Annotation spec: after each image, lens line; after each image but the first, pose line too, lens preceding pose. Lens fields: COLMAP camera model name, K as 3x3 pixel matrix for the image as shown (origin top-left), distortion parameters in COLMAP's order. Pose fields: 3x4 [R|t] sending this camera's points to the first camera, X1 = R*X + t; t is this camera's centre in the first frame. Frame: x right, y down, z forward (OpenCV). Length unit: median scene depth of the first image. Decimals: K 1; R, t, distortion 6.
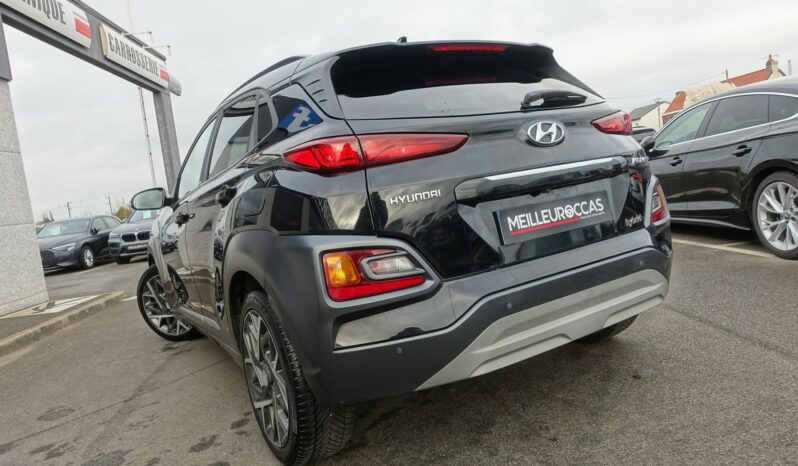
lens RADIAL K [[564.2, 0, 404.8], [0, 564.2, 234.0], [0, 0, 1]] dist [-0.006383, 0.002132]
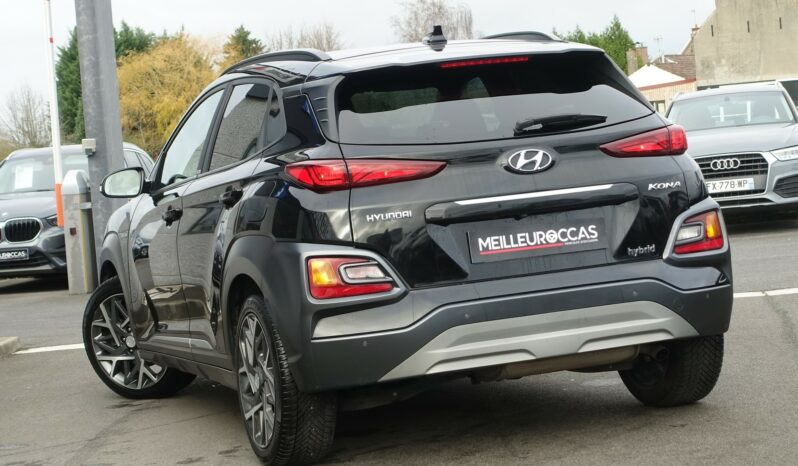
lens RADIAL K [[1944.6, 0, 396.7], [0, 1944.6, 235.7], [0, 0, 1]] dist [-0.050392, 0.000000]
pose [[0.977421, 0.062691, -0.201788, 0.735434], [-0.066042, 0.997768, -0.009912, 0.012580], [0.200716, 0.023014, 0.979379, -2.549409]]
